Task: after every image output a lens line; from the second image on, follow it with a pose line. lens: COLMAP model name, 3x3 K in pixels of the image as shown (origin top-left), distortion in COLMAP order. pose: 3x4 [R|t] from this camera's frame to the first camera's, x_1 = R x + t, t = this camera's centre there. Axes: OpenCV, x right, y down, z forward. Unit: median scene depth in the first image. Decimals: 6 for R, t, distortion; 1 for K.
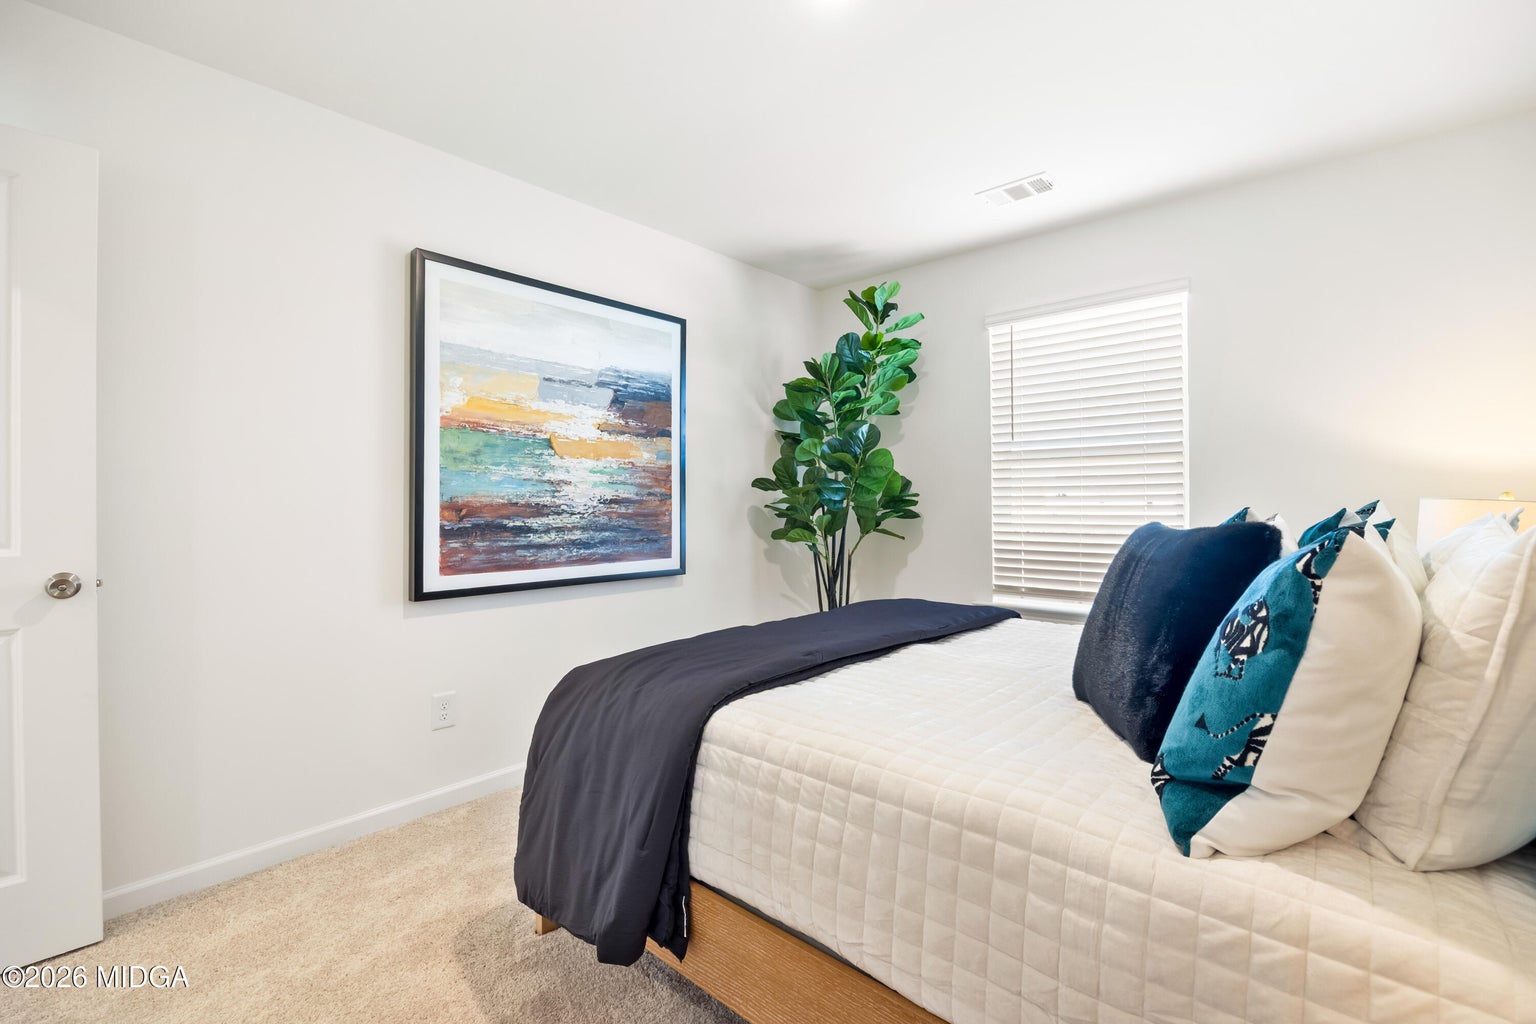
lens RADIAL K [[689.9, 0, 770.3], [0, 689.9, 510.2], [0, 0, 1]] dist [-0.002029, 0.000004]
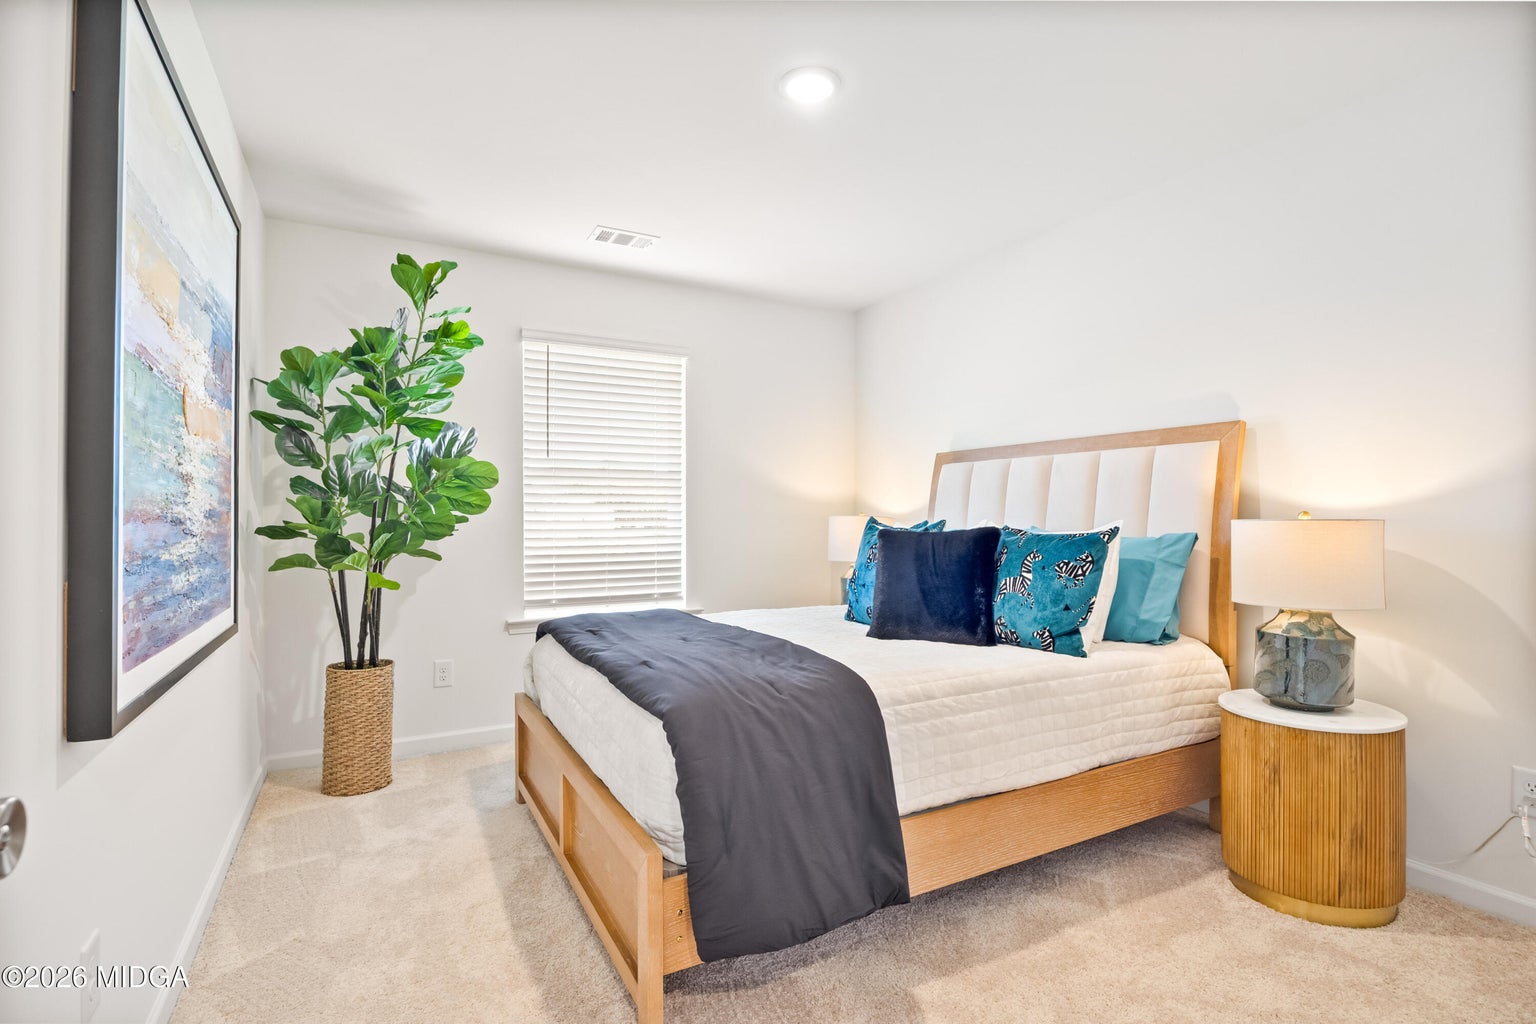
lens RADIAL K [[783.2, 0, 773.8], [0, 783.2, 508.1], [0, 0, 1]] dist [-0.006390, -0.000265]
pose [[0.299873, 0.012386, 0.953899, -0.745124], [0.010218, 0.999817, -0.016195, -0.003222], [-0.953925, 0.014603, 0.299691, 0.372245]]
